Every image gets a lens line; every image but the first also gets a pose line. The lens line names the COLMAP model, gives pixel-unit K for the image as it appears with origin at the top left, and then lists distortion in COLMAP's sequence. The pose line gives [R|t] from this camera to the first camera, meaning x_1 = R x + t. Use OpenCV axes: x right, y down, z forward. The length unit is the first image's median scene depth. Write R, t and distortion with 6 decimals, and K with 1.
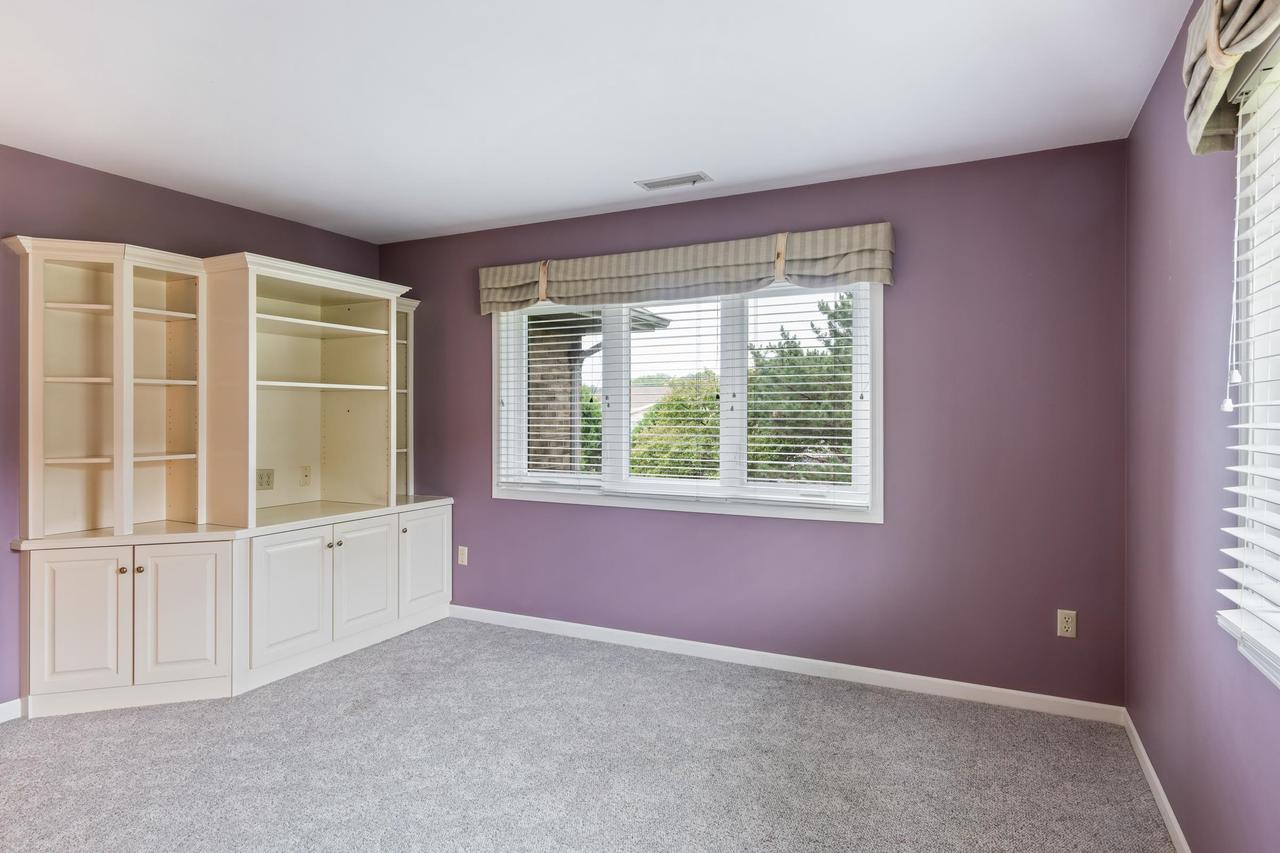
lens RADIAL K [[697.2, 0, 638.7], [0, 697.2, 412.4], [0, 0, 1]] dist [0.006698, -0.000327]
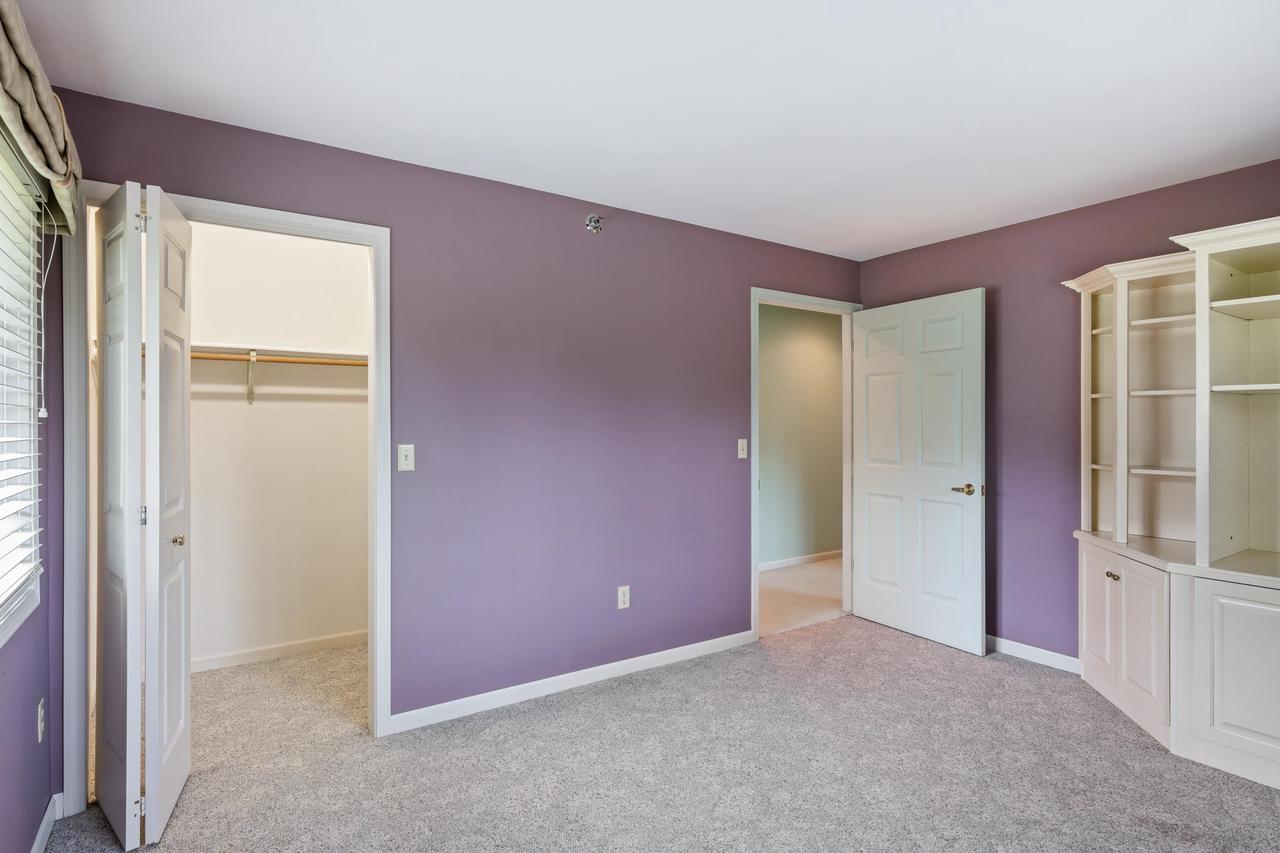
lens RADIAL K [[668.2, 0, 640.5], [0, 668.2, 429.0], [0, 0, 1]] dist [0.008891, -0.000494]
pose [[-0.487290, 0.010702, -0.873175, 0.430661], [0.007491, 0.999939, 0.008075, -0.006154], [0.873208, -0.002607, -0.487340, 0.772092]]
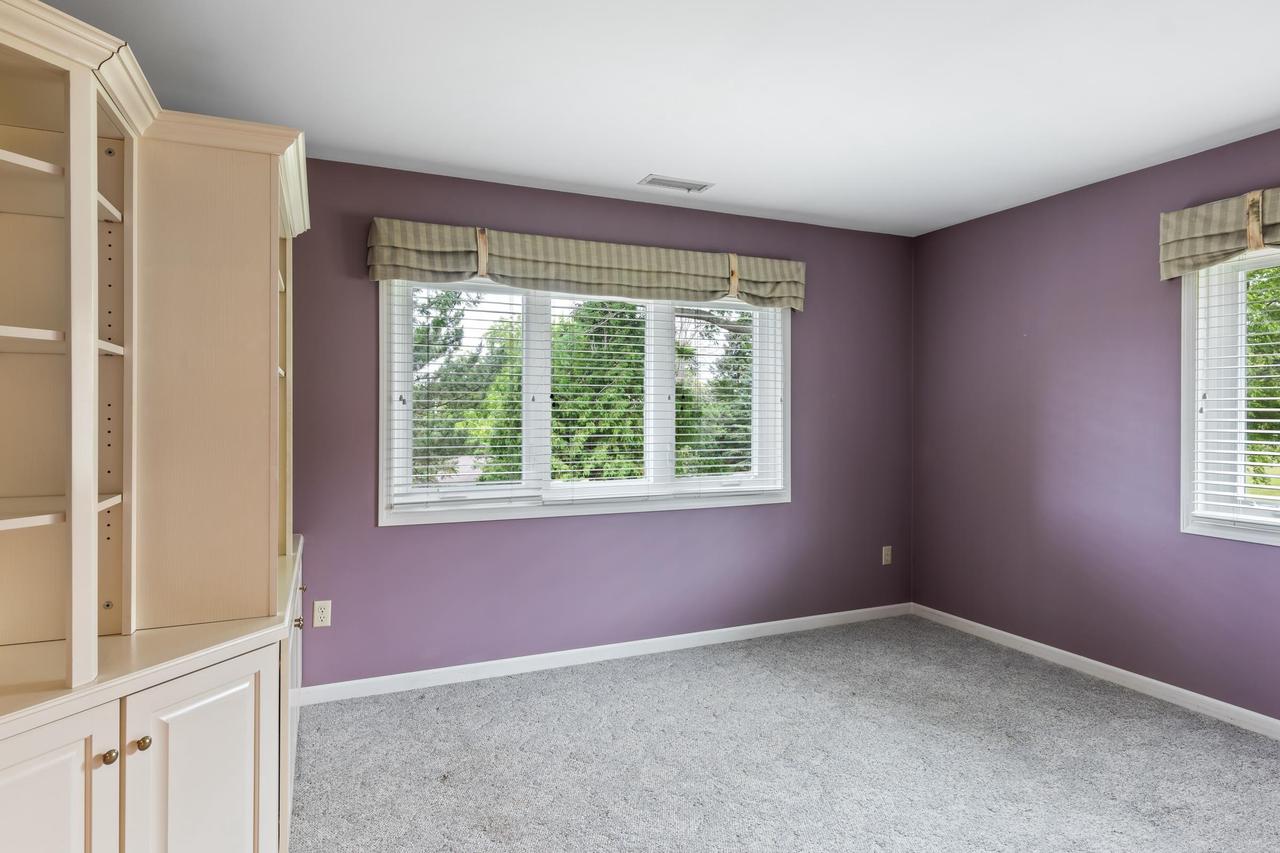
lens RADIAL K [[697.2, 0, 609.2], [0, 697.2, 416.0], [0, 0, 1]] dist [0.006698, -0.000327]
pose [[0.658829, -0.001617, 0.752291, -0.764890], [-0.001961, 0.999991, 0.003867, 0.000923], [-0.752290, -0.004023, 0.658820, 0.402522]]
